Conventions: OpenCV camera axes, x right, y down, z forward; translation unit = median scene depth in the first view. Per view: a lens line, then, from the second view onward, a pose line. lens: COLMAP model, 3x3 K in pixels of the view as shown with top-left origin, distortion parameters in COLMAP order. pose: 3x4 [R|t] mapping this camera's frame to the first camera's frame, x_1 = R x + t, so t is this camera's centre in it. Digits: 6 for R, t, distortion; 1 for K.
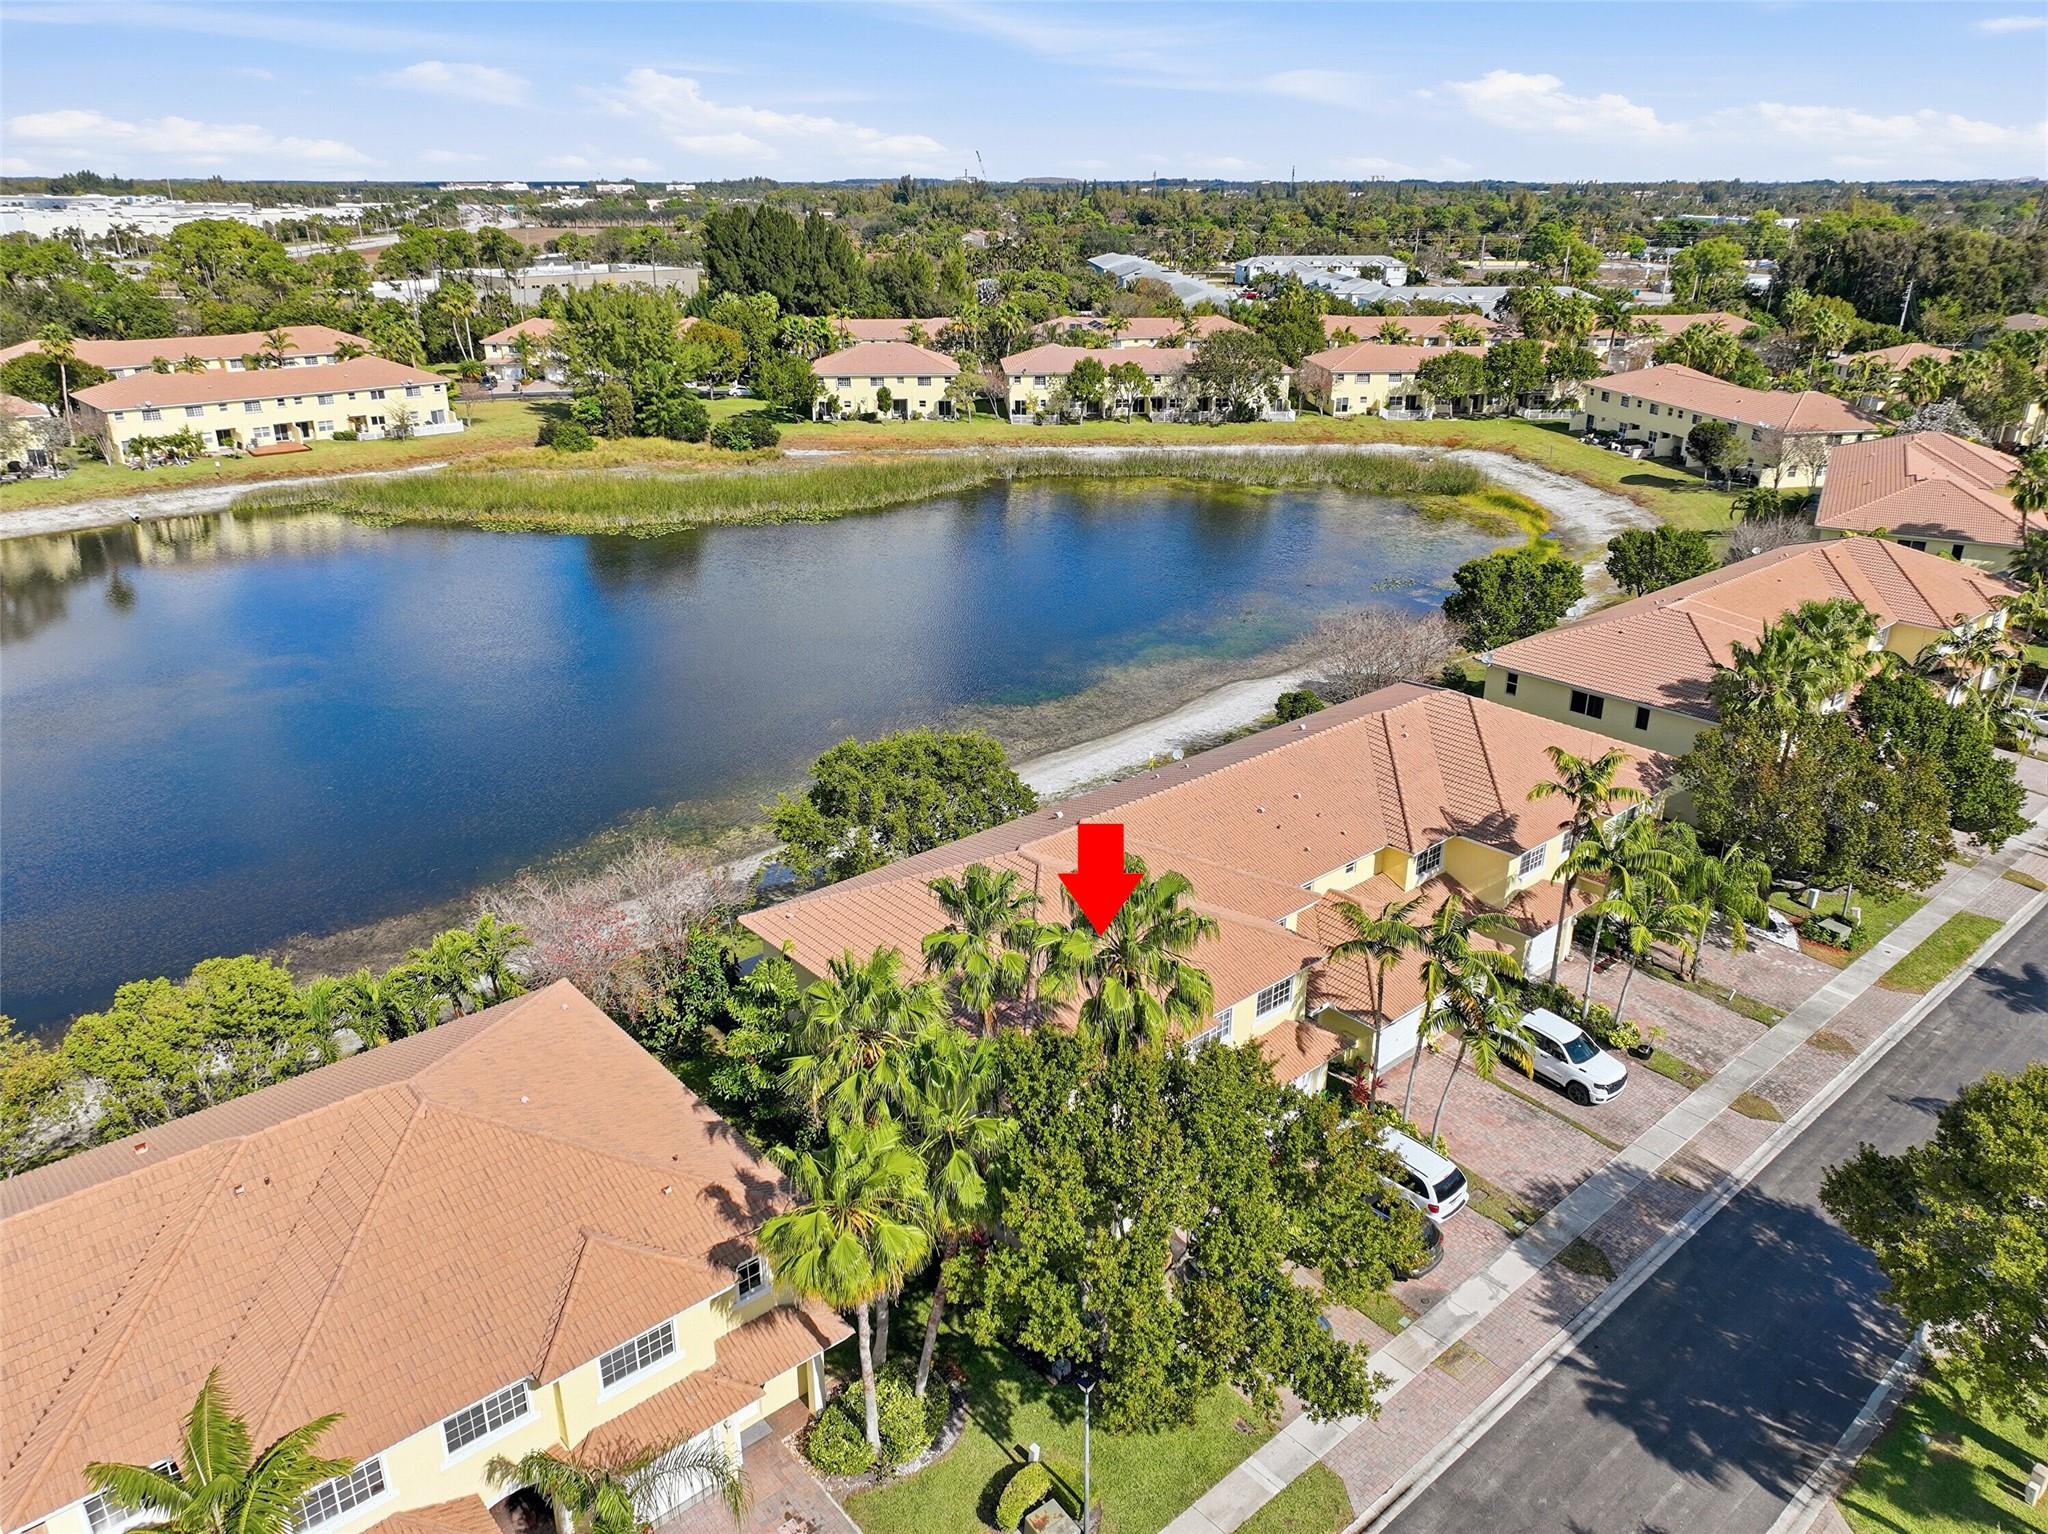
lens RADIAL K [[1441.9, 0, 1032.1], [0, 1441.9, 739.9], [0, 0, 1]] dist [-0.003662, 0.017486]
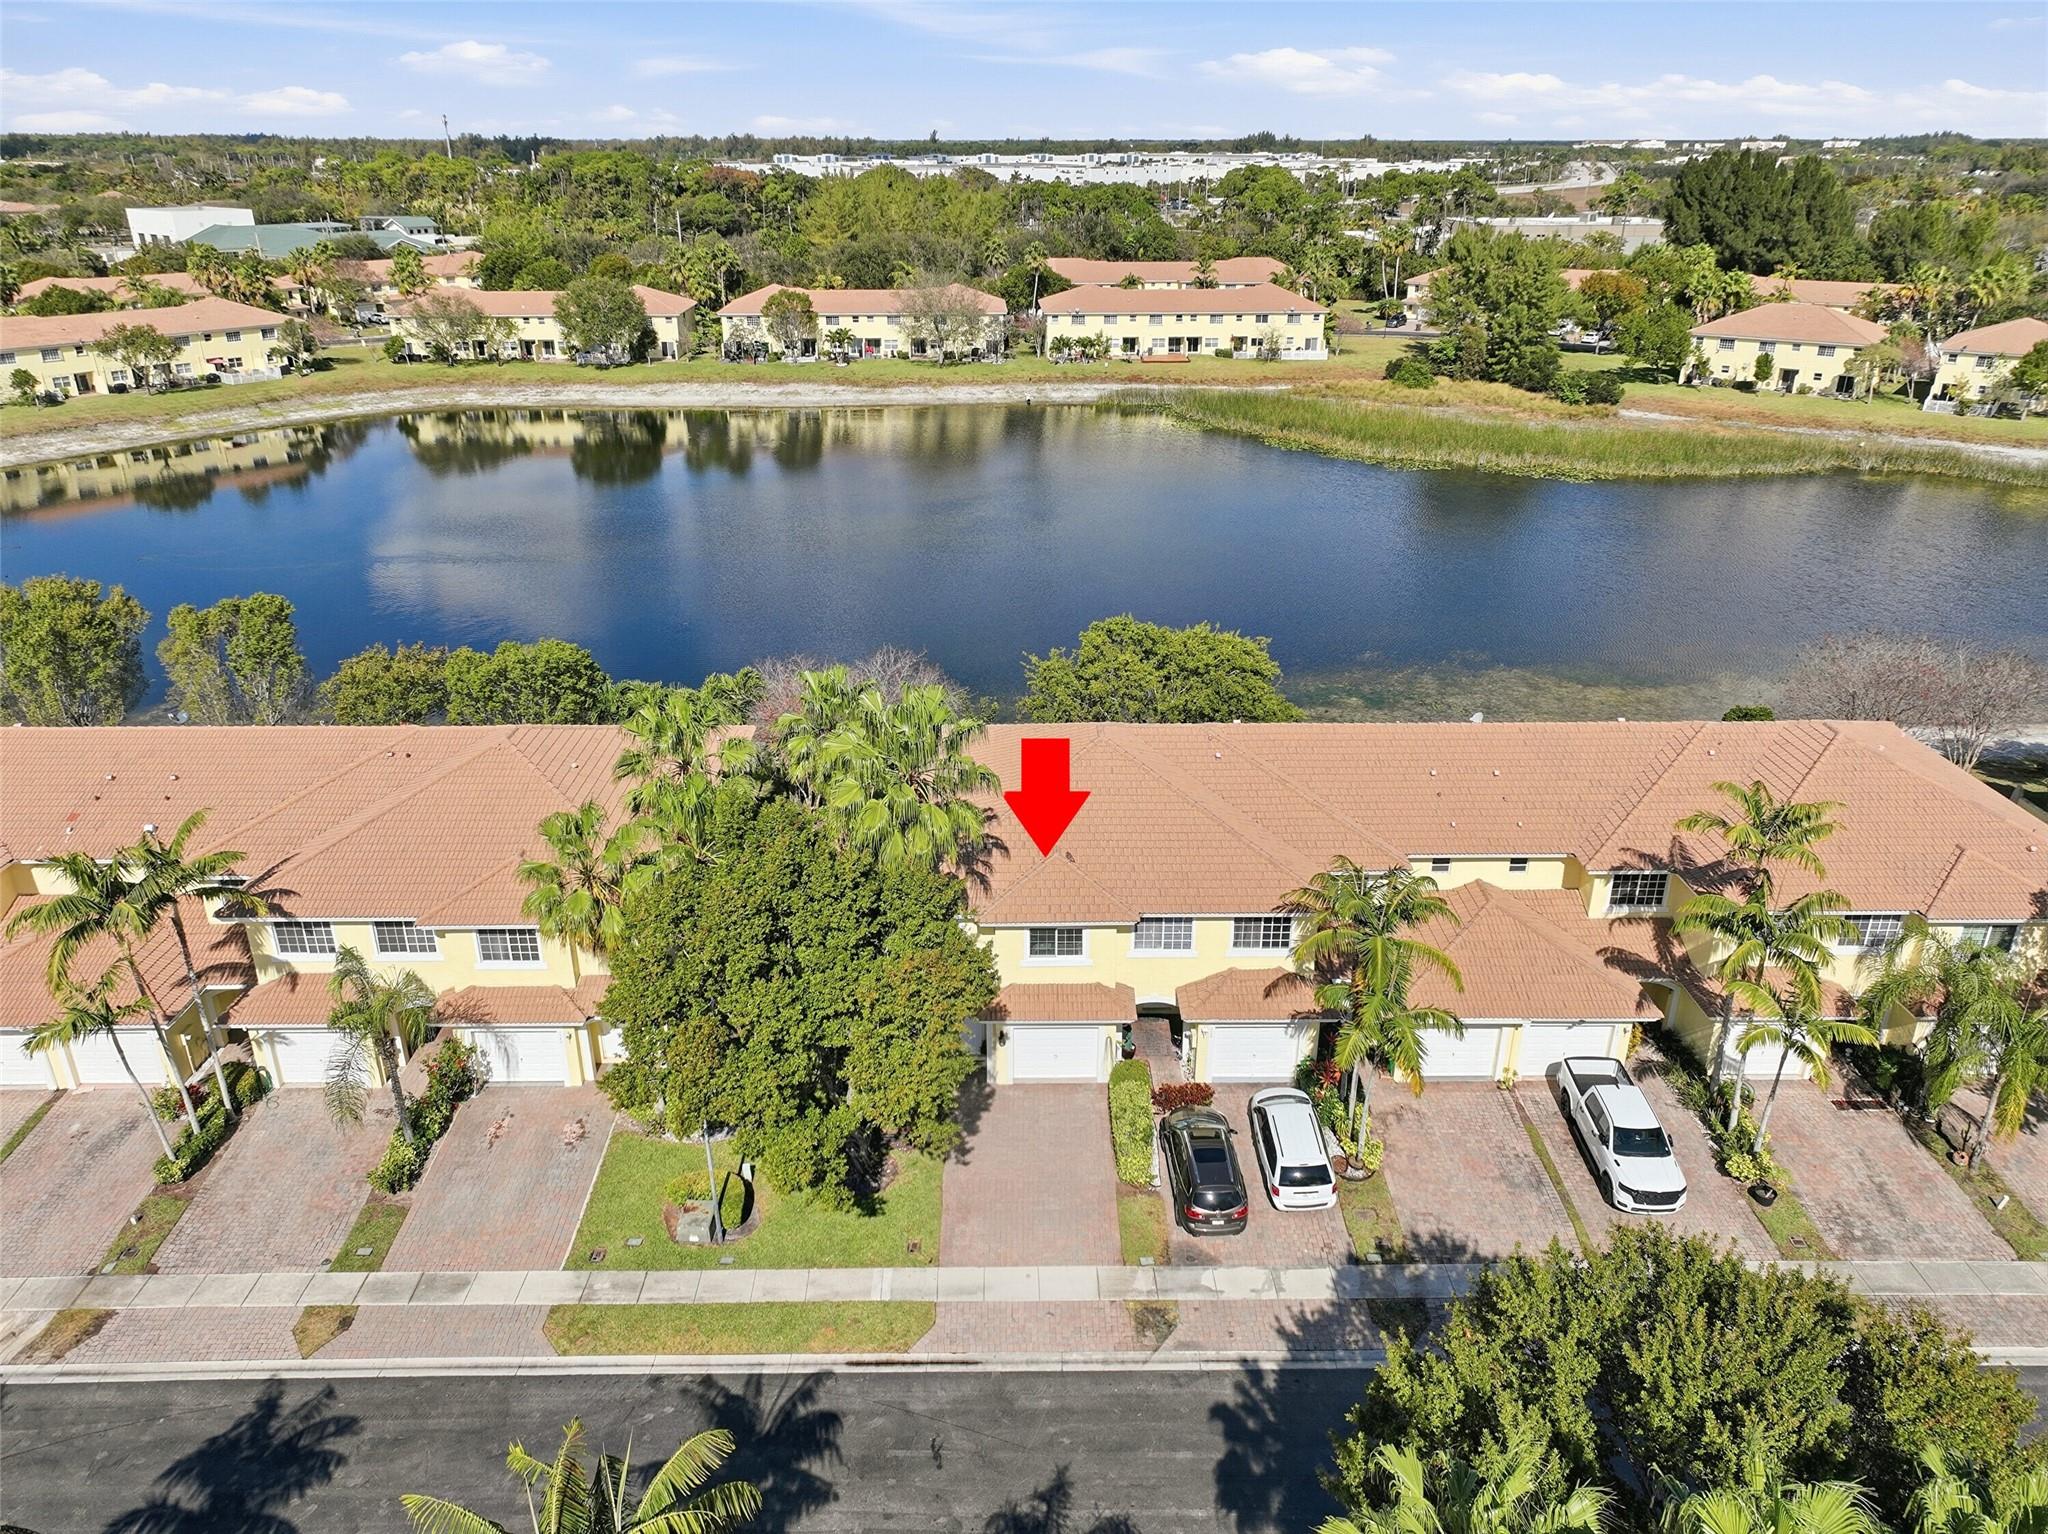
lens RADIAL K [[1441.9, 0, 1032.1], [0, 1441.9, 739.9], [0, 0, 1]] dist [-0.003662, 0.017486]
pose [[0.761851, 0.247136, -0.598755, 0.146333], [-0.232138, 0.967127, 0.103811, -0.002064], [0.604728, 0.059905, 0.794176, 0.038296]]
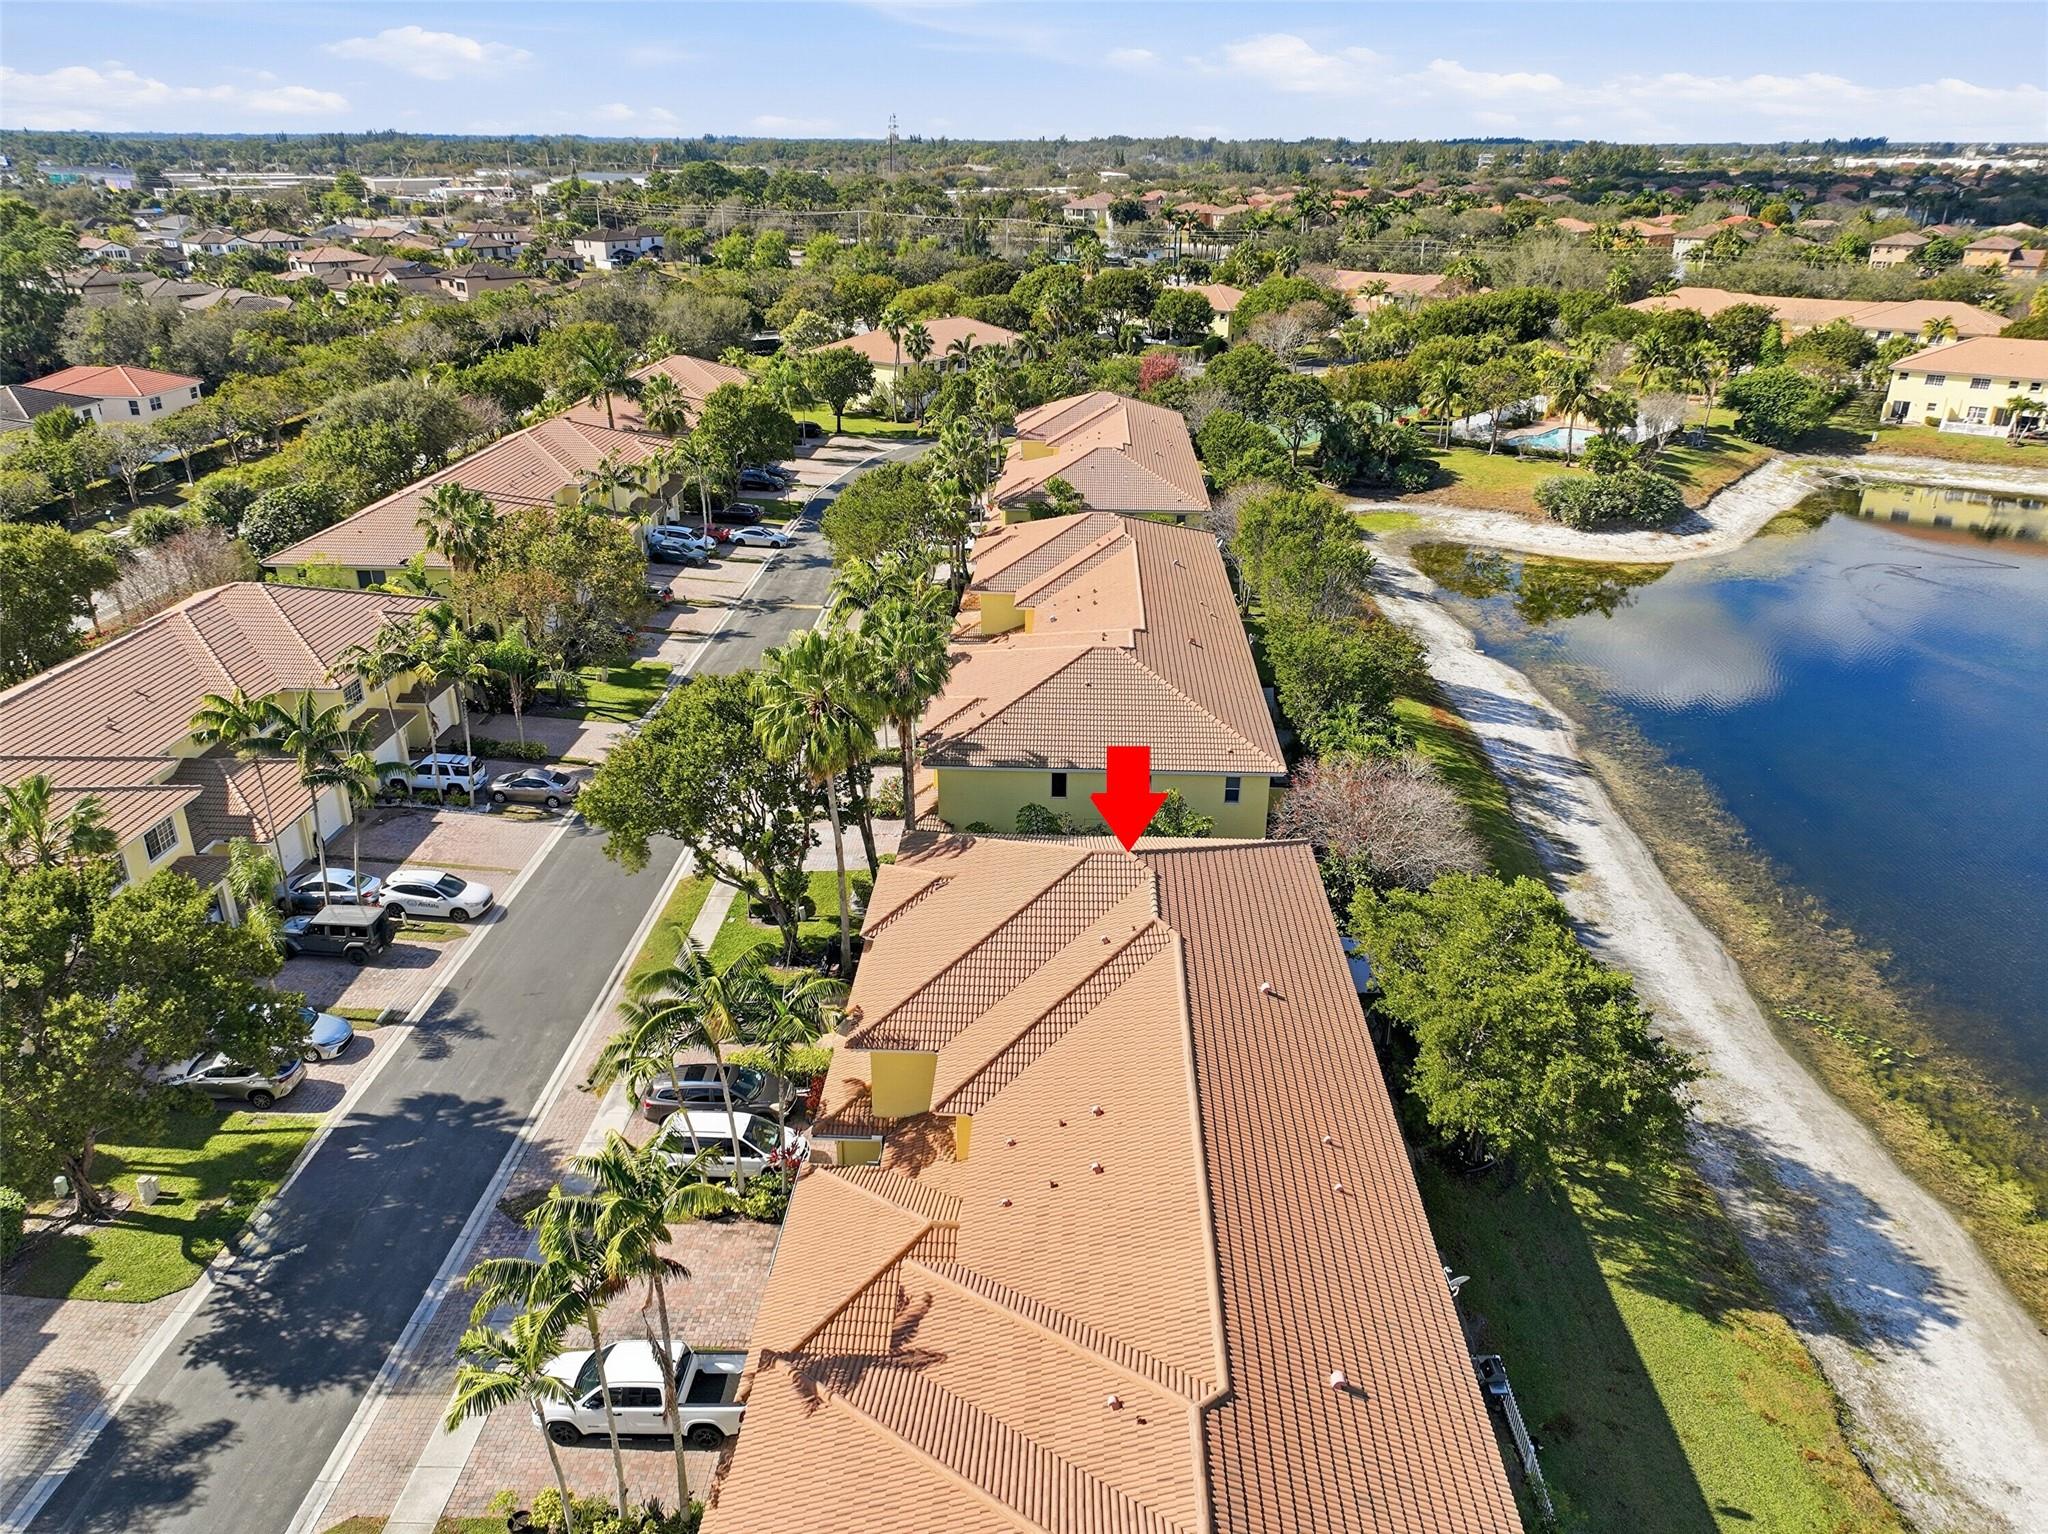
lens RADIAL K [[1438.5, 0, 1024.0], [0, 1438.5, 767.0], [0, 0, 1]] dist [0.003933, 0.004651]
pose [[-0.689574, 0.283374, -0.666474, 0.165875], [-0.266315, 0.756570, 0.597226, -0.129395], [0.673472, 0.589323, -0.446244, 0.341235]]
